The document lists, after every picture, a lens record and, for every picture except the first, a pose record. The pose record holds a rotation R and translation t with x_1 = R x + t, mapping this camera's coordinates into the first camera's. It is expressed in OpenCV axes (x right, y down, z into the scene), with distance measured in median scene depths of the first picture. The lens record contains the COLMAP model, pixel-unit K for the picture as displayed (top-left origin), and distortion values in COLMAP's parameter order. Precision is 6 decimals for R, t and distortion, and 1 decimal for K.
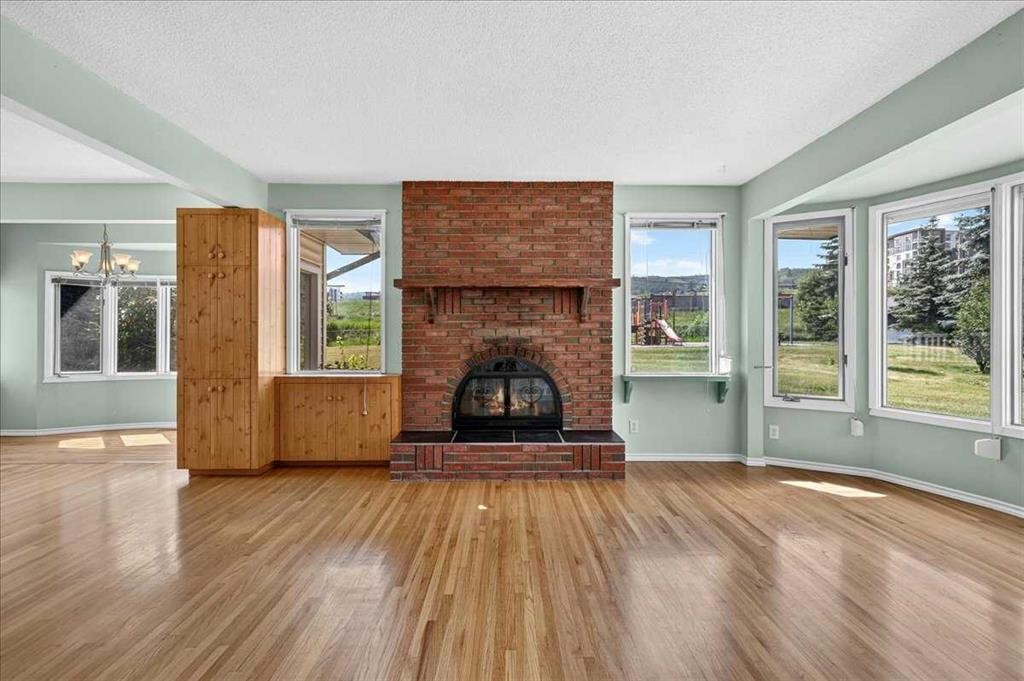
lens RADIAL K [[446.0, 0, 512.4], [0, 446.0, 335.3], [0, 0, 1]] dist [0.001095, 0.000313]
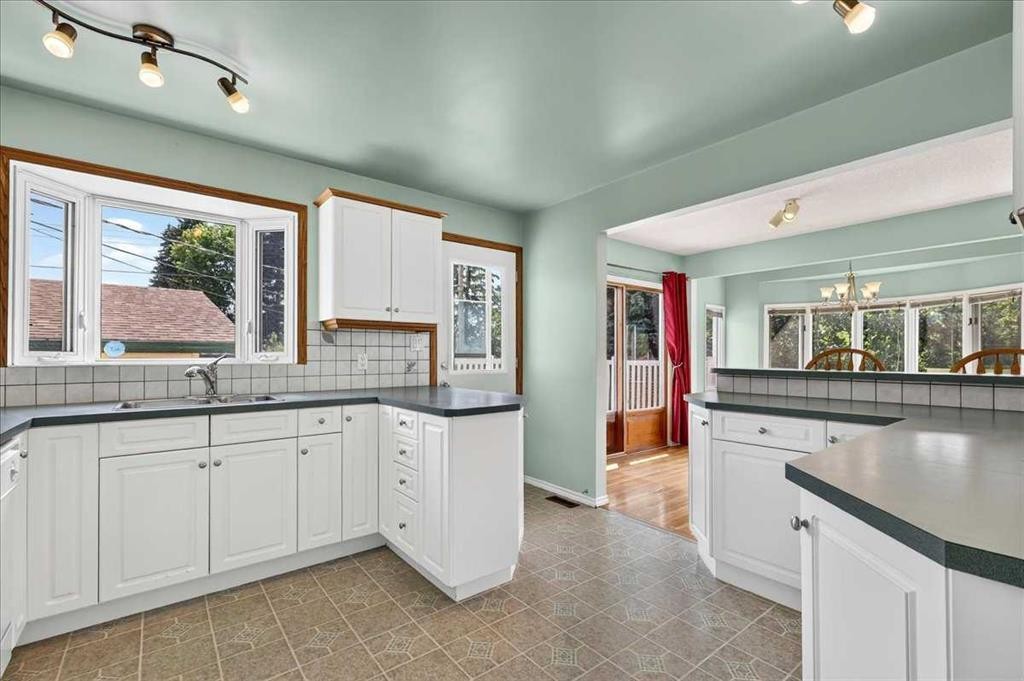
lens RADIAL K [[446.0, 0, 512.6], [0, 446.0, 351.2], [0, 0, 1]] dist [0.001095, 0.000313]
pose [[0.610435, -0.004361, -0.792054, -0.645510], [0.001174, 0.999989, -0.004601, -0.016757], [0.792065, 0.001878, 0.610434, -0.386120]]
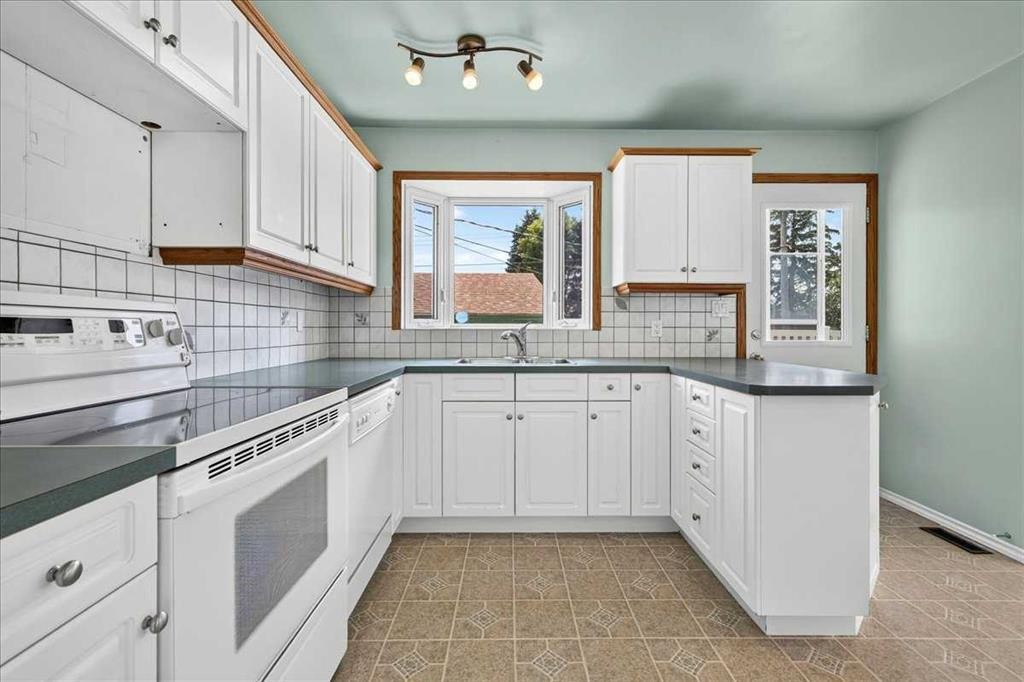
lens RADIAL K [[446.0, 0, 514.5], [0, 446.0, 329.8], [0, 0, 1]] dist [0.001095, 0.000313]
pose [[-0.001745, 0.006530, -0.999977, -0.698571], [0.001093, 0.999978, 0.006529, -0.004457], [0.999998, -0.001082, -0.001752, -0.345752]]
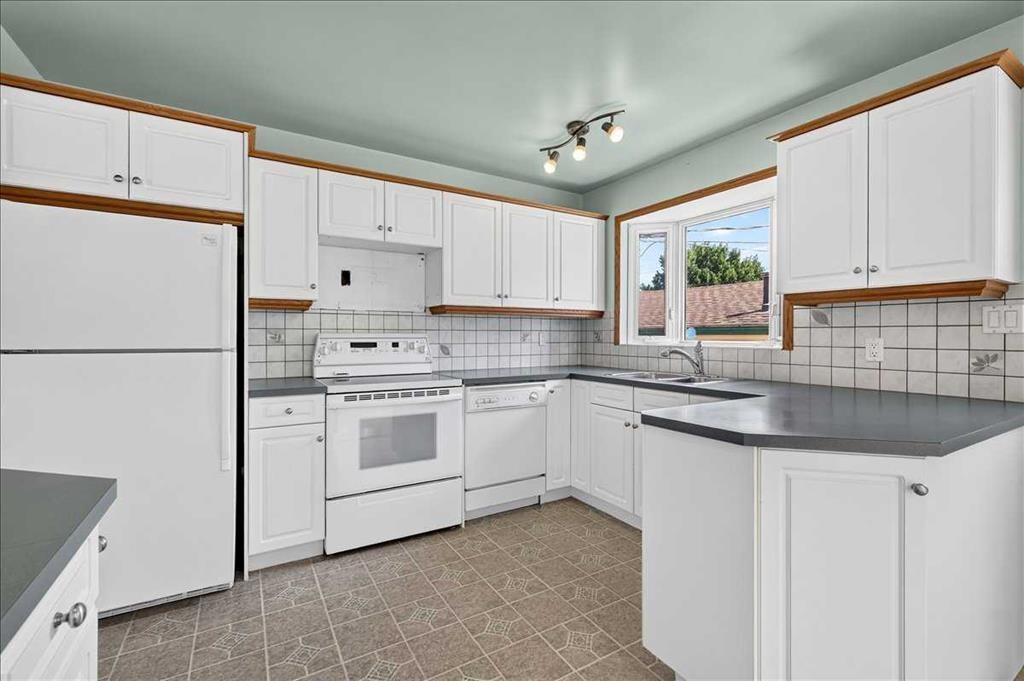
lens RADIAL K [[446.0, 0, 511.4], [0, 446.0, 336.8], [0, 0, 1]] dist [0.001095, 0.000313]
pose [[-0.859926, 0.003919, -0.510404, -0.795990], [0.003426, 0.999992, 0.001907, -0.020497], [0.510407, -0.000109, -0.859933, 0.155379]]
